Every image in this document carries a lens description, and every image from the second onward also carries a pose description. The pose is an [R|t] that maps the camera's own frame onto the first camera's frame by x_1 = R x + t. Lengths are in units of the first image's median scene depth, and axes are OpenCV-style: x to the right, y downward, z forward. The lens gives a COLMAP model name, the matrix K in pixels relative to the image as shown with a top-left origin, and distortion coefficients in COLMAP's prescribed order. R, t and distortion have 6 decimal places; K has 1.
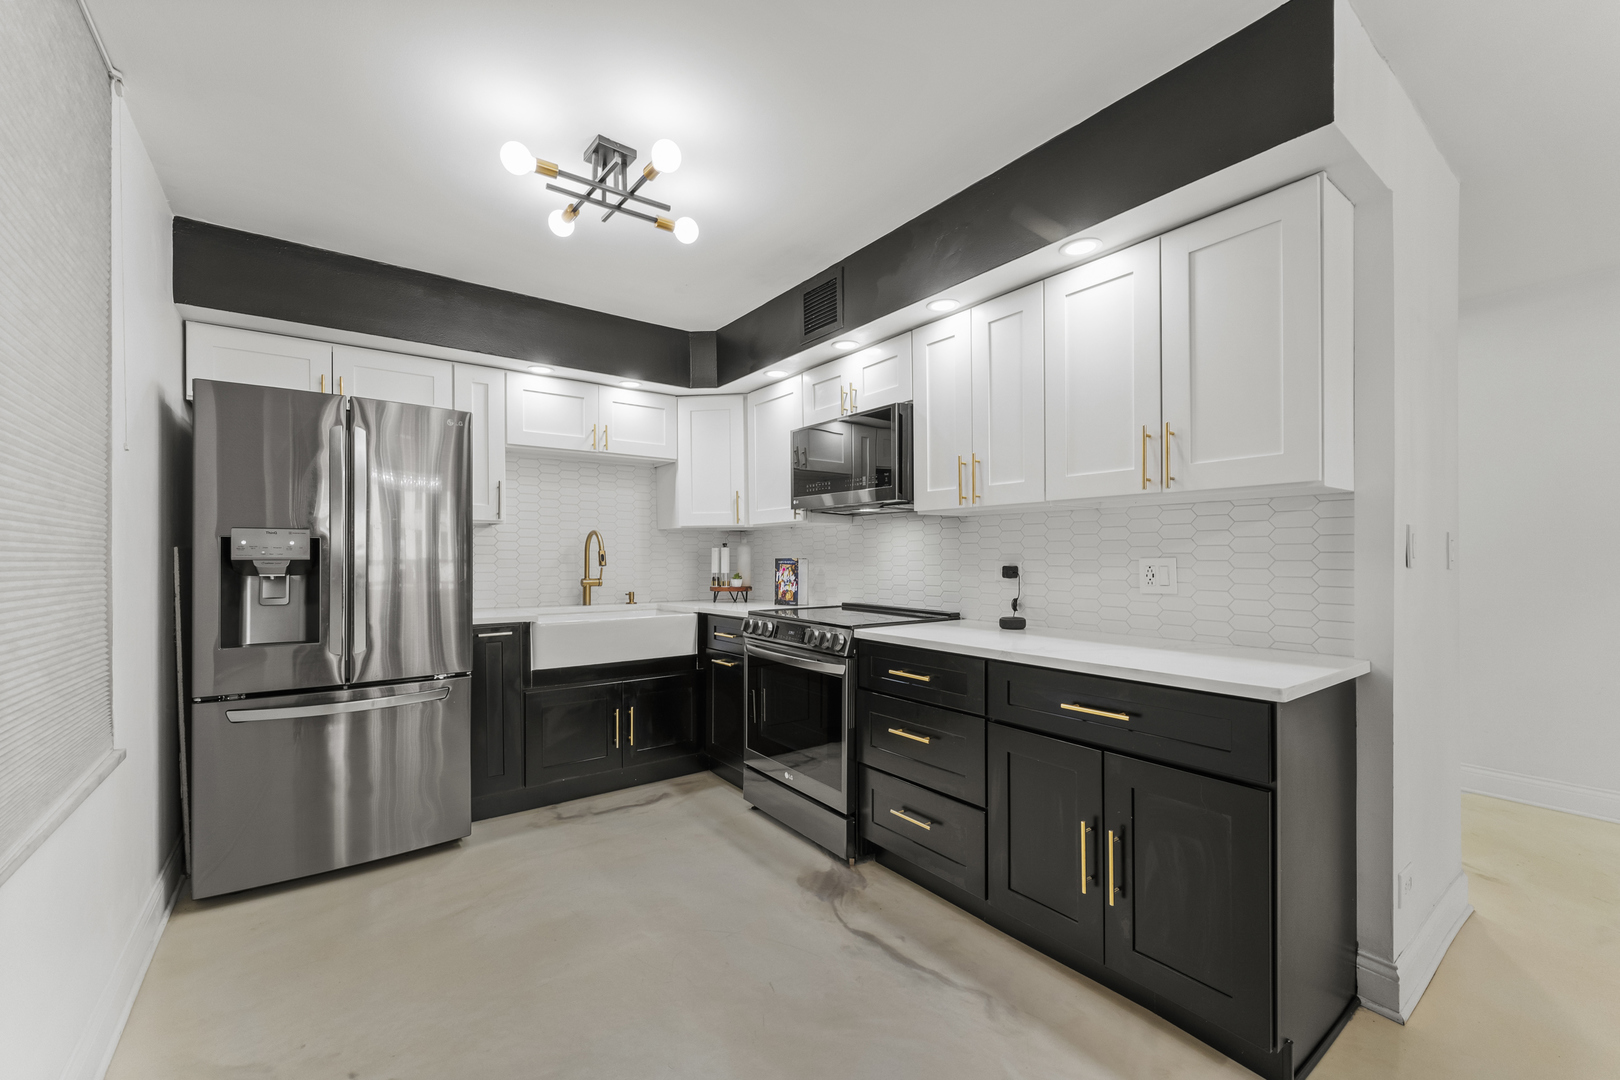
lens RADIAL K [[649.7, 0, 814.5], [0, 649.7, 556.2], [0, 0, 1]] dist [0.001092, 0.000426]
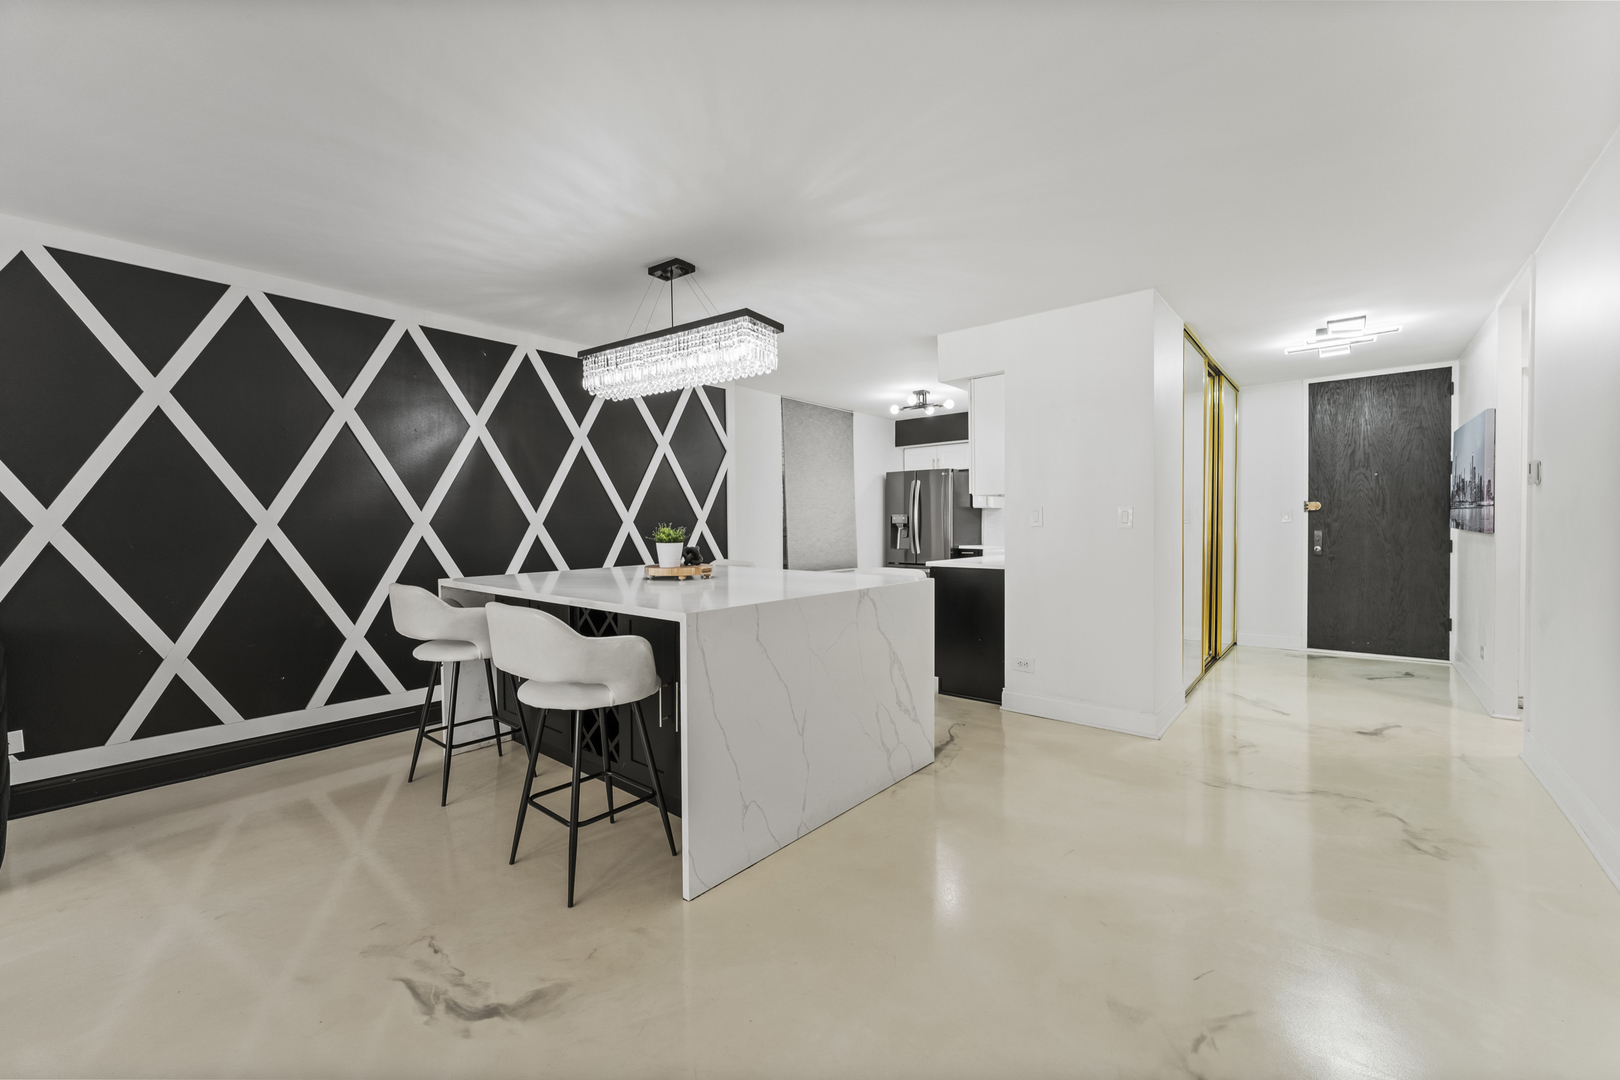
lens RADIAL K [[649.7, 0, 830.0], [0, 649.7, 528.8], [0, 0, 1]] dist [0.001092, 0.000426]
pose [[0.248790, 0.004916, -0.968545, 2.093912], [0.006574, 0.999956, 0.006764, 0.005612], [0.968535, -0.008050, 0.248746, -0.159234]]
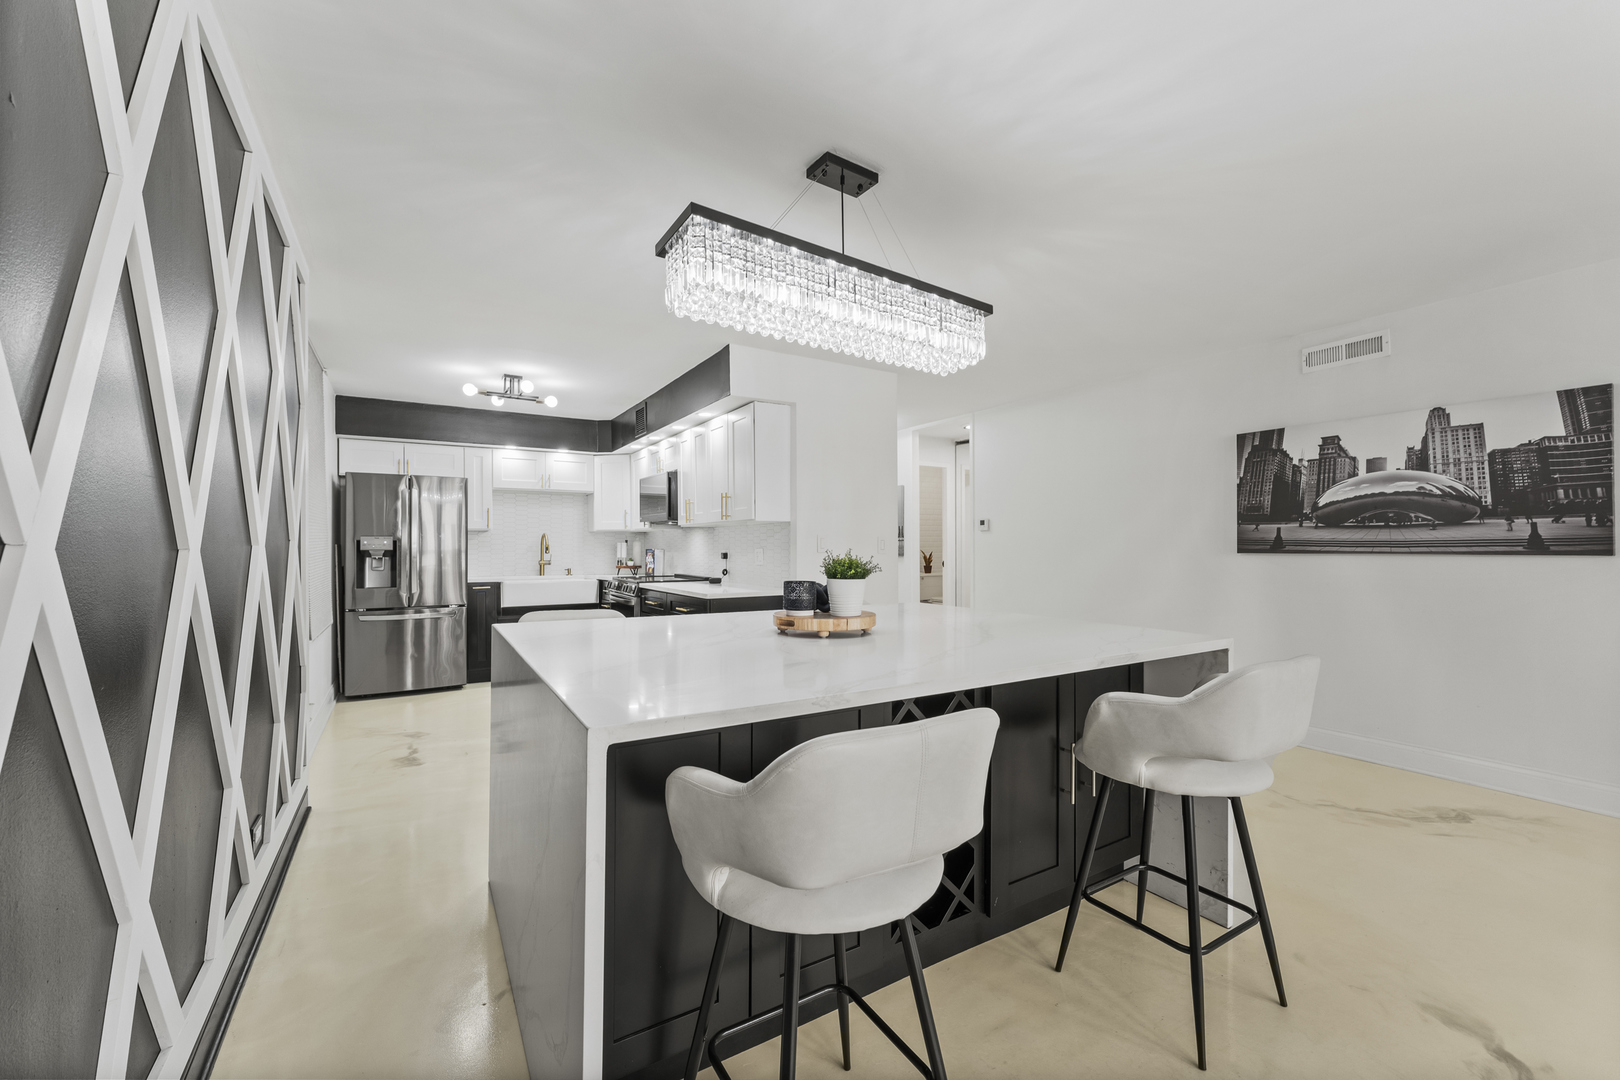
lens RADIAL K [[649.7, 0, 814.0], [0, 649.7, 544.6], [0, 0, 1]] dist [0.001092, 0.000426]
pose [[0.995589, -0.001465, -0.093815, 0.807233], [0.001235, 0.999996, -0.002509, -0.004605], [0.093818, 0.002382, 0.995586, -1.003958]]
